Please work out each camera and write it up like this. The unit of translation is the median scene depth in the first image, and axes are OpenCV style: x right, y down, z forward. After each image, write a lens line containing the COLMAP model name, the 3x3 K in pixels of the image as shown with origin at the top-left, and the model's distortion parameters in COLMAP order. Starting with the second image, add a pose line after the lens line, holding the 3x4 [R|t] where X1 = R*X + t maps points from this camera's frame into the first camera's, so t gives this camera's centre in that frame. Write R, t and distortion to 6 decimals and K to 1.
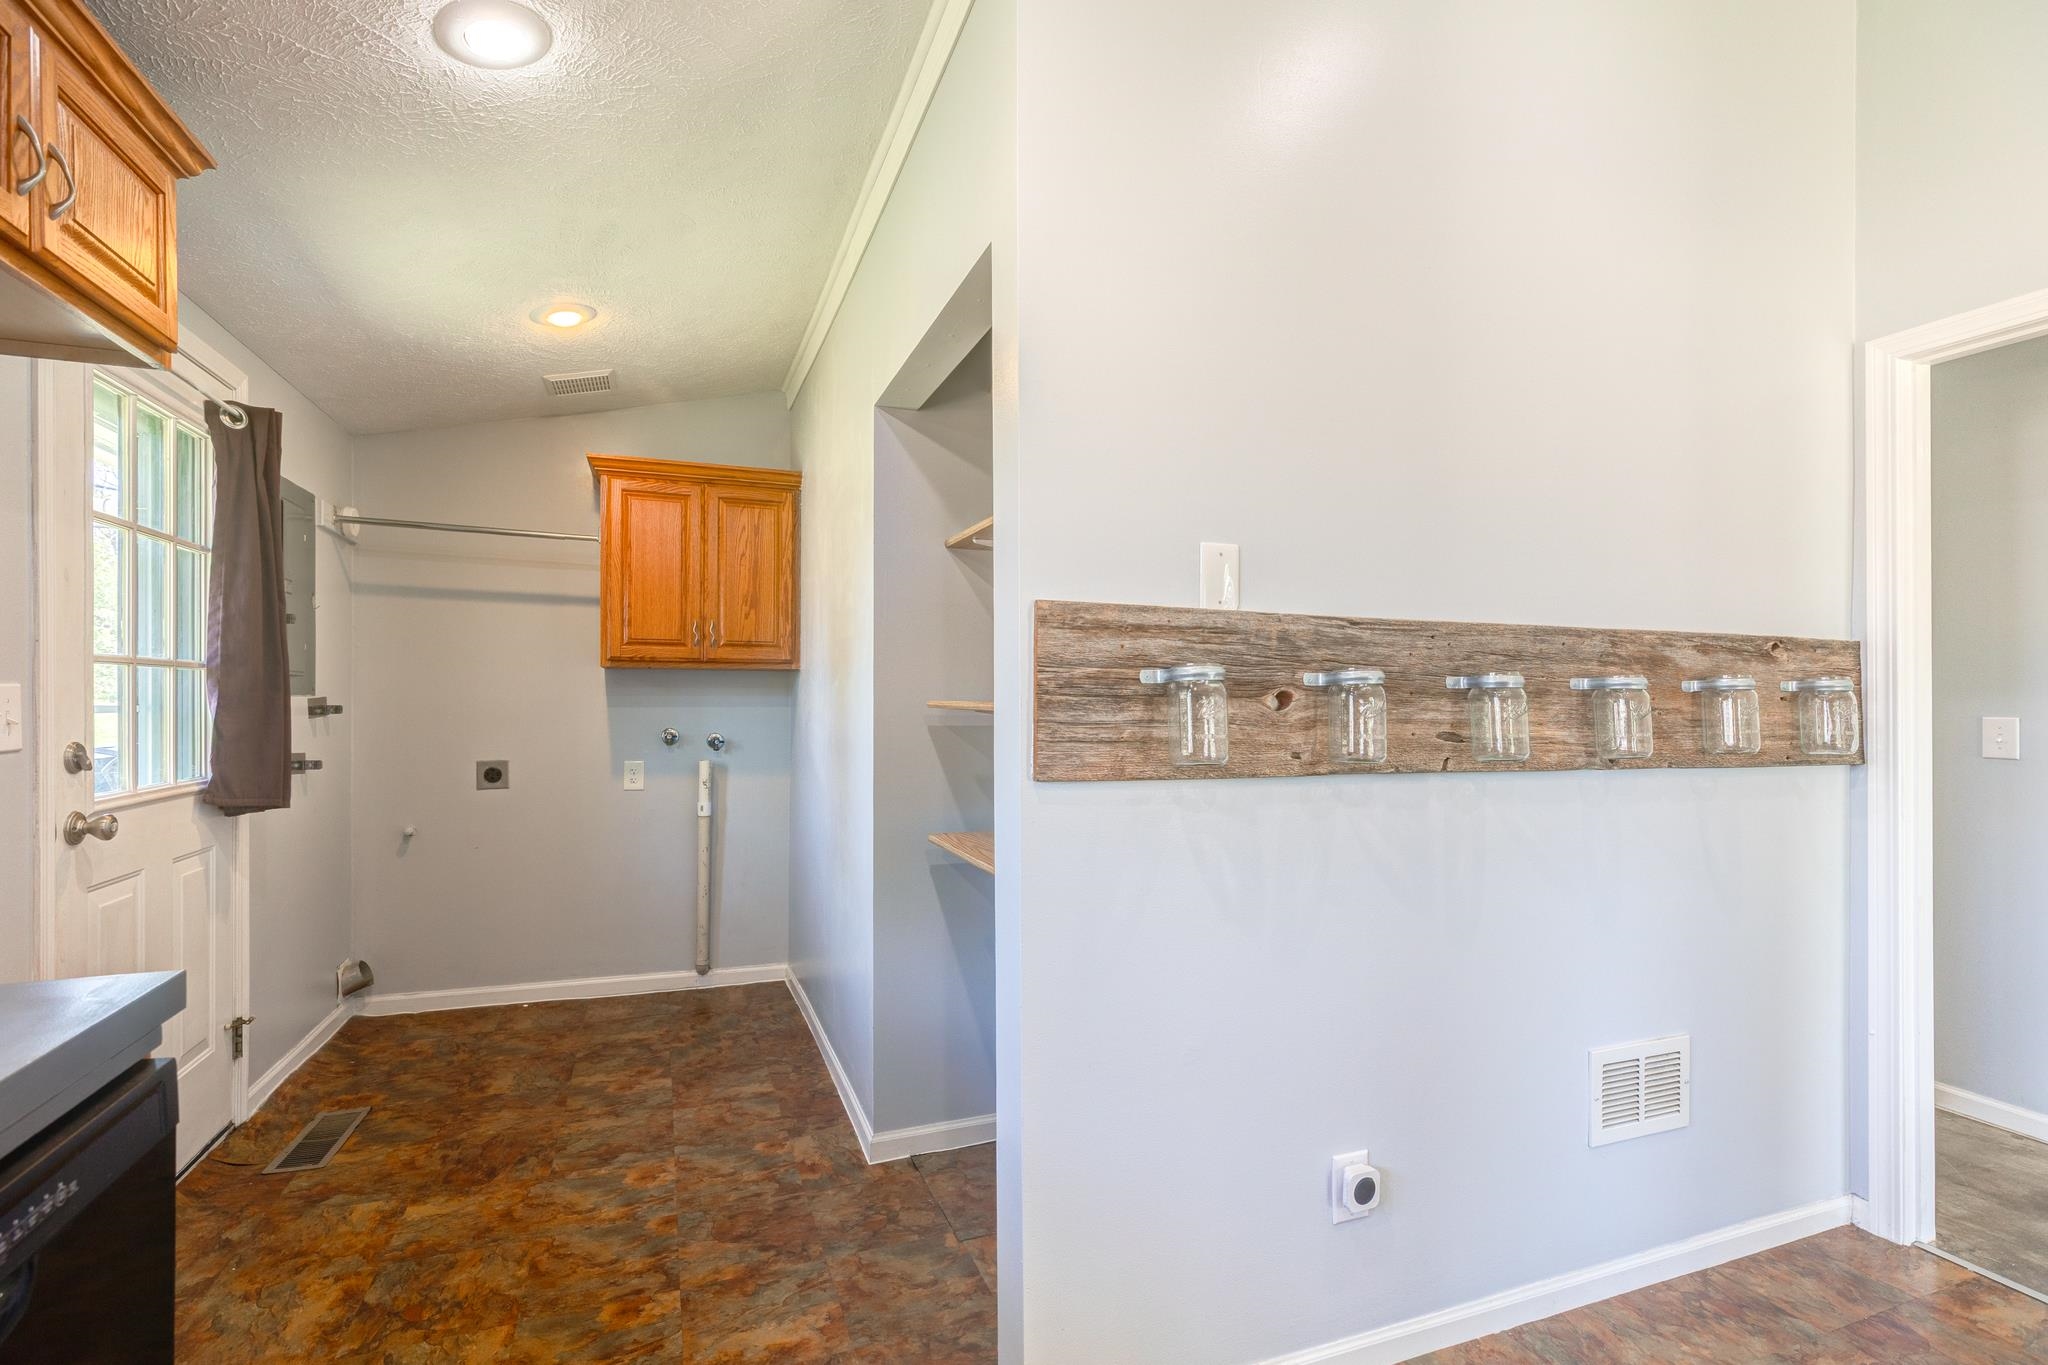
lens RADIAL K [[916.8, 0, 1024.0], [0, 916.8, 682.5], [0, 0, 1]] dist [0.003027, -0.000291]
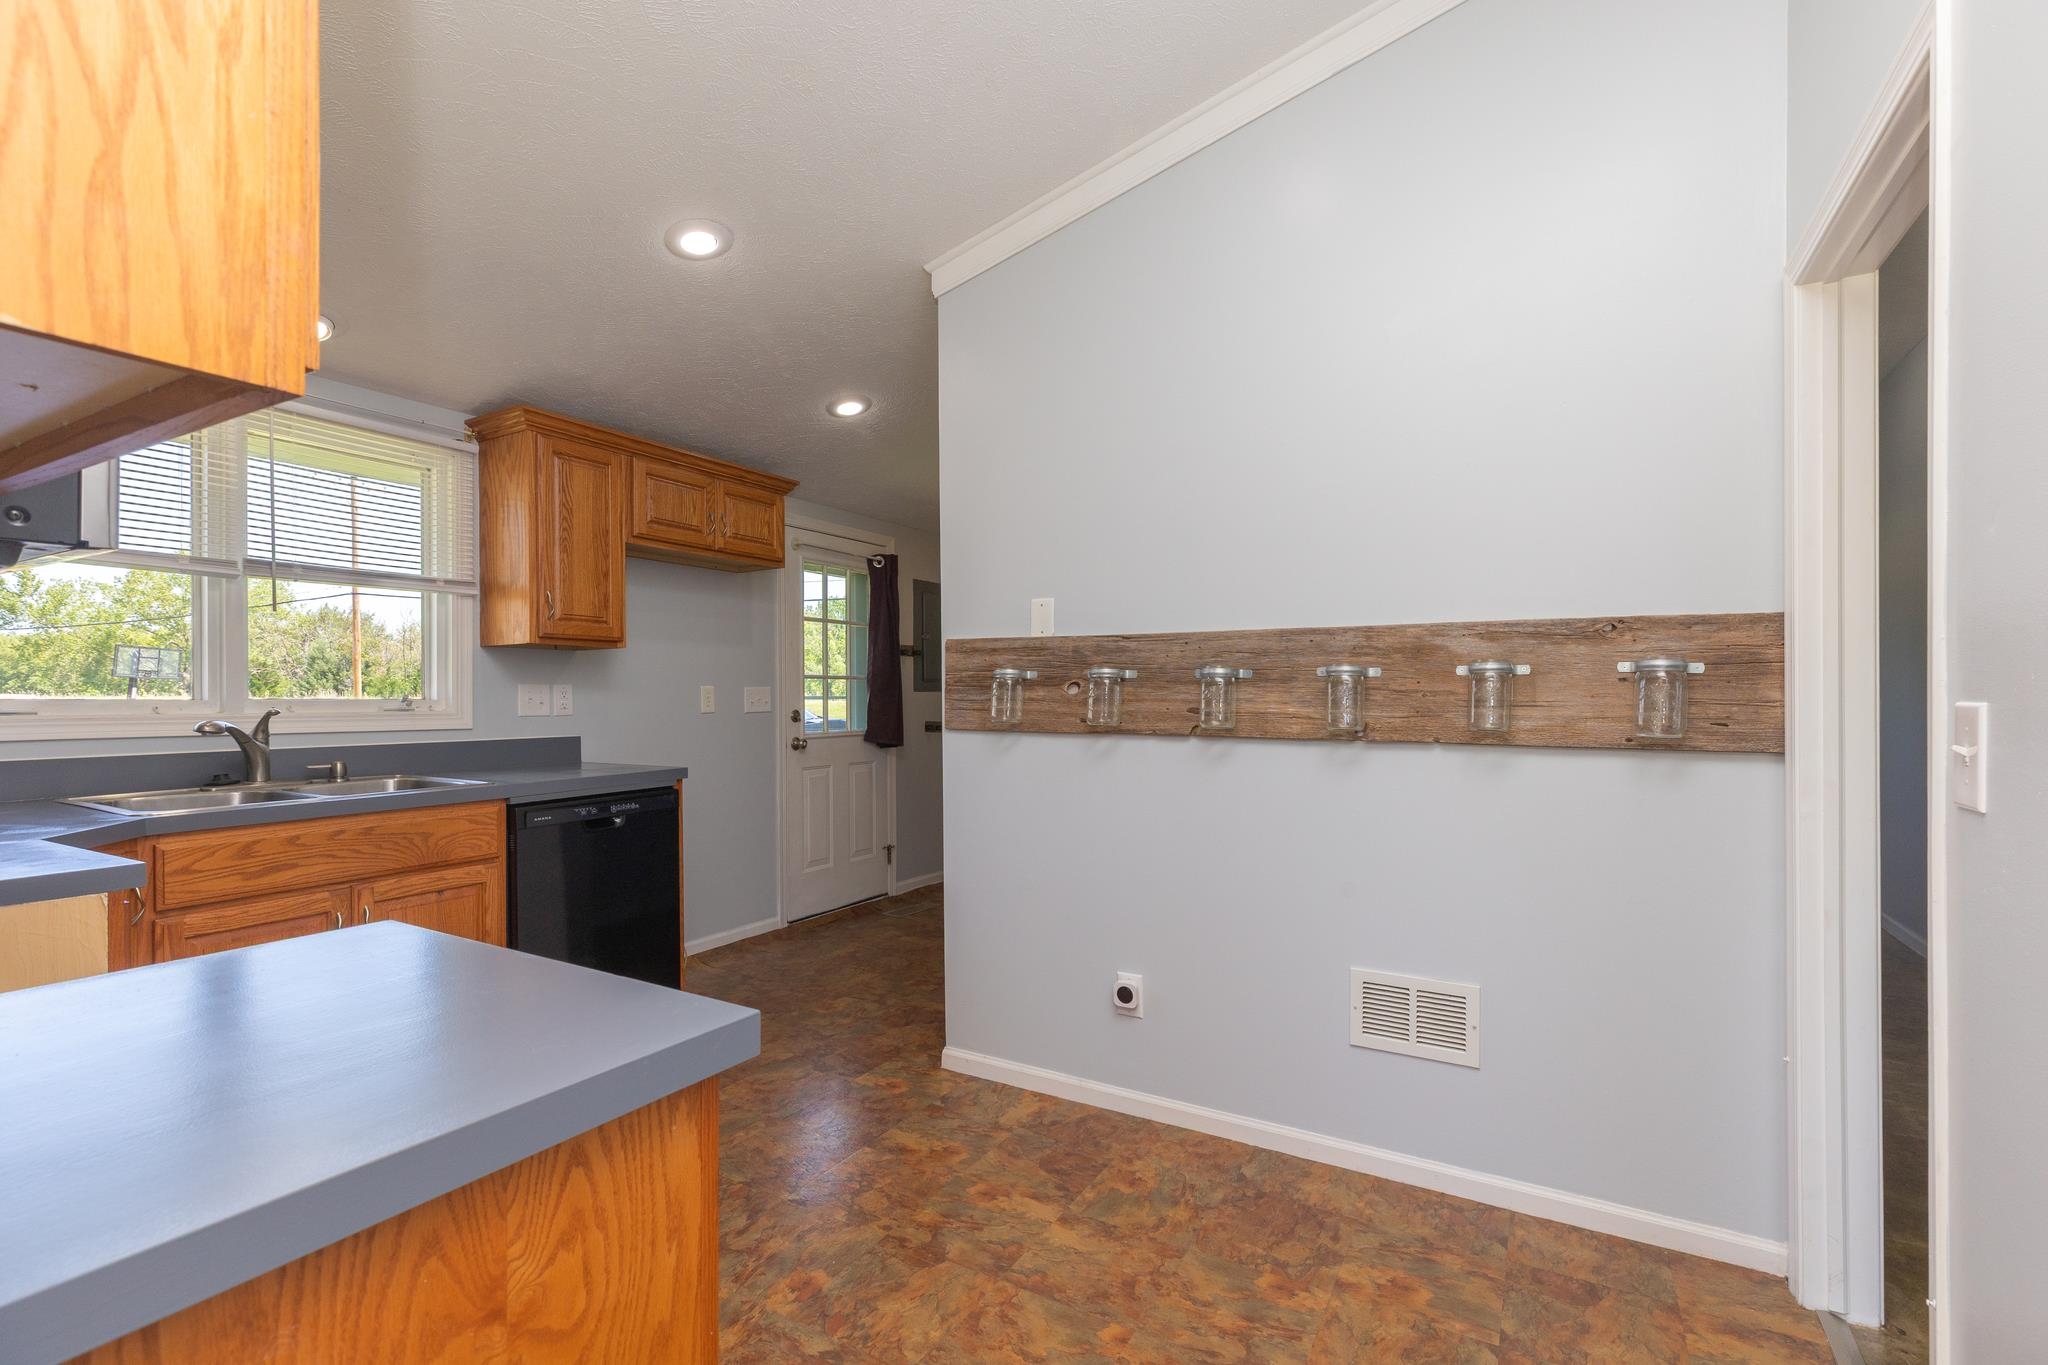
lens RADIAL K [[916.8, 0, 1024.0], [0, 916.8, 682.5], [0, 0, 1]] dist [0.003027, -0.000291]
pose [[0.636530, -0.016647, -0.771072, 1.316525], [0.017791, 0.999818, -0.006898, 0.017528], [0.771046, -0.009327, 0.636711, -0.127809]]
